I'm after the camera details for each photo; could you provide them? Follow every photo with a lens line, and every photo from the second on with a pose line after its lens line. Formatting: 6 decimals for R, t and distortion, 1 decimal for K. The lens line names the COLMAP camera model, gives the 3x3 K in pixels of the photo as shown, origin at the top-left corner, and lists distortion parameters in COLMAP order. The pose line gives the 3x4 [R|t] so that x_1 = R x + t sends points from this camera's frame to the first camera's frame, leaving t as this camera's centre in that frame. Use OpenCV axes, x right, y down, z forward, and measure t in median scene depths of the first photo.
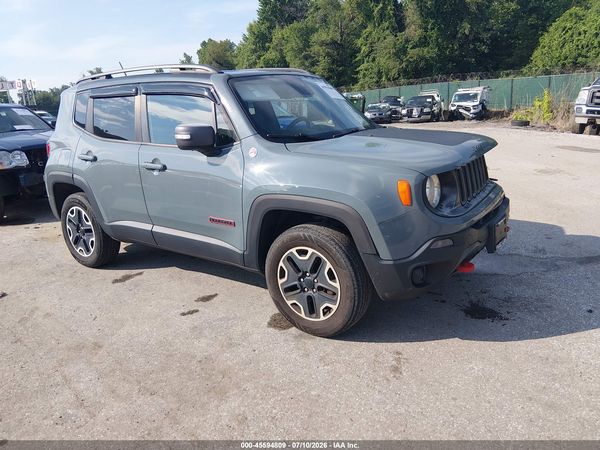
lens RADIAL K [[455.0, 0, 300.0], [0, 455.0, 225.0], [0, 0, 1]] dist [0.095449, -0.144226]
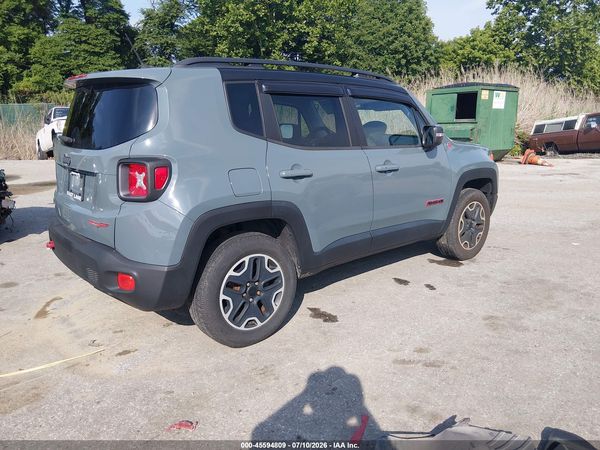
lens RADIAL K [[455.0, 0, 300.0], [0, 455.0, 225.0], [0, 0, 1]] dist [0.095449, -0.144226]
pose [[0.220900, -0.177850, 0.958943, -1.075785], [0.250338, 0.960631, 0.120496, -0.140140], [-0.942621, 0.213442, 0.256726, 0.752905]]
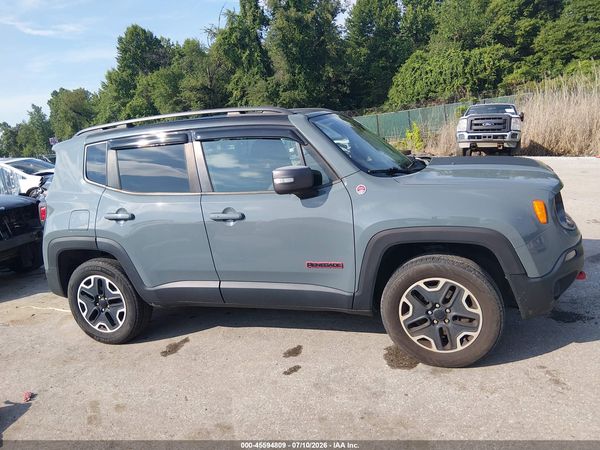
lens RADIAL K [[455.0, 0, 300.0], [0, 455.0, 225.0], [0, 0, 1]] dist [0.095449, -0.144226]
pose [[0.957895, -0.110906, 0.264834, -0.334463], [0.133173, 0.988785, -0.067603, -0.023693], [-0.254366, 0.100025, 0.961922, 0.068300]]
